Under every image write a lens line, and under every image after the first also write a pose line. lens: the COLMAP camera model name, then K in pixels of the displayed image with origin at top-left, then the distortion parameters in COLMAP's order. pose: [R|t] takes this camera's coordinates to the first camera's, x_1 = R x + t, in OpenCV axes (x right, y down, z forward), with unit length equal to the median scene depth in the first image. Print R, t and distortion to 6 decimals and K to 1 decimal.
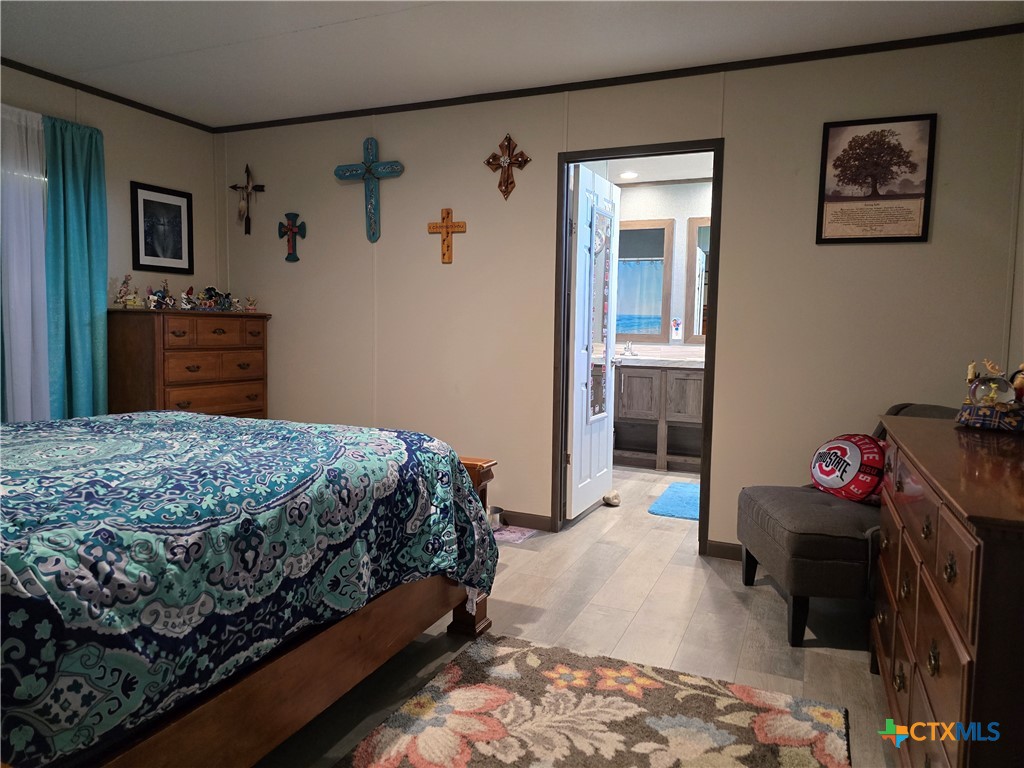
lens RADIAL K [[687.5, 0, 511.5], [0, 687.5, 380.8], [0, 0, 1]] dist [0.066810, -0.056384]
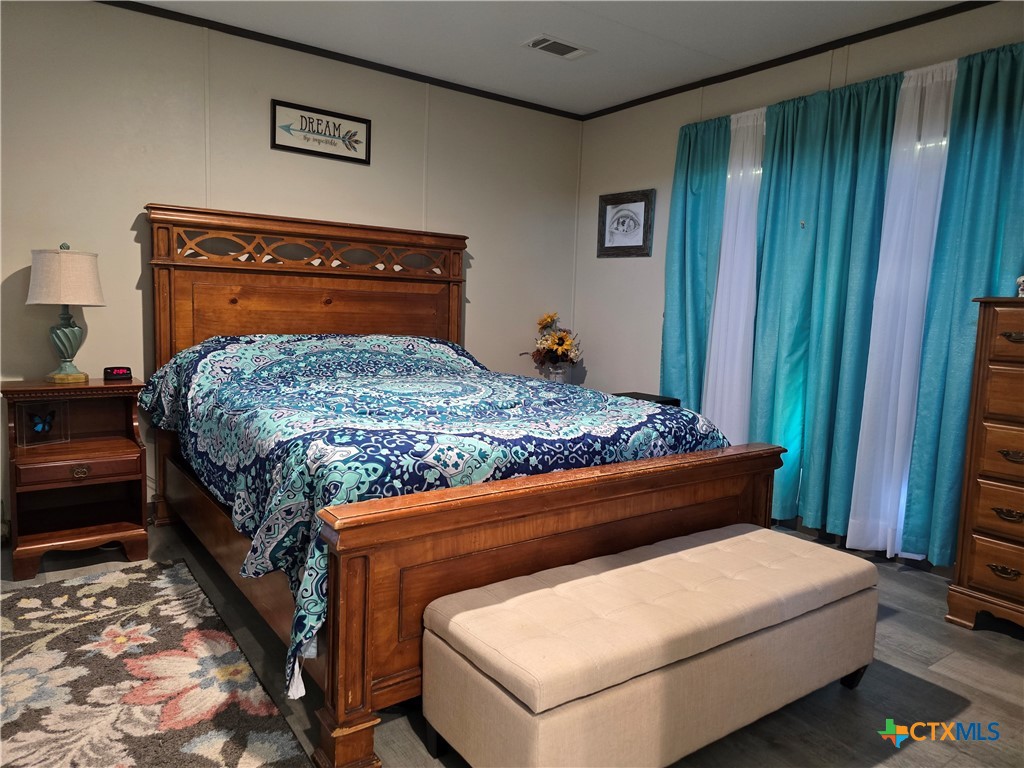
lens RADIAL K [[687.5, 0, 513.3], [0, 687.5, 378.8], [0, 0, 1]] dist [0.066810, -0.056384]
pose [[-0.506481, 0.054991, -0.860496, 0.332060], [-0.104735, 0.986651, 0.124699, -0.076927], [0.855866, 0.153282, -0.493961, 1.162970]]
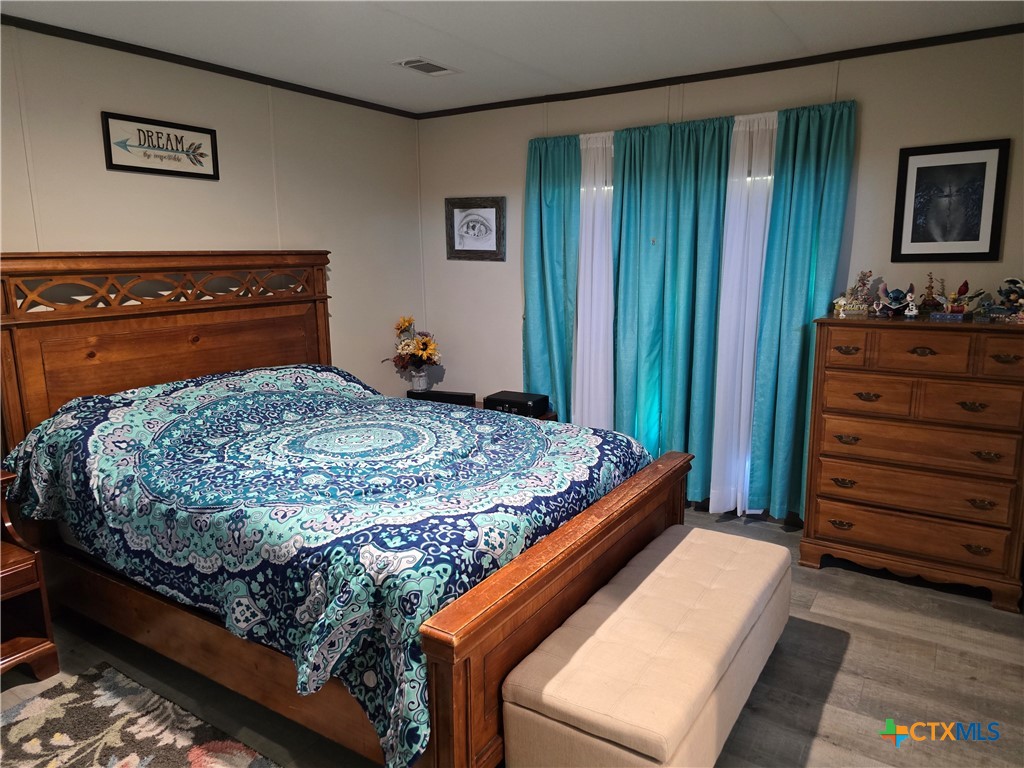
lens RADIAL K [[687.5, 0, 511.1], [0, 687.5, 384.1], [0, 0, 1]] dist [0.066810, -0.056384]
pose [[-0.160620, 0.172875, -0.971759, 0.443834], [-0.063947, 0.980651, 0.185026, -0.188611], [0.984943, 0.091860, -0.146457, 0.929570]]
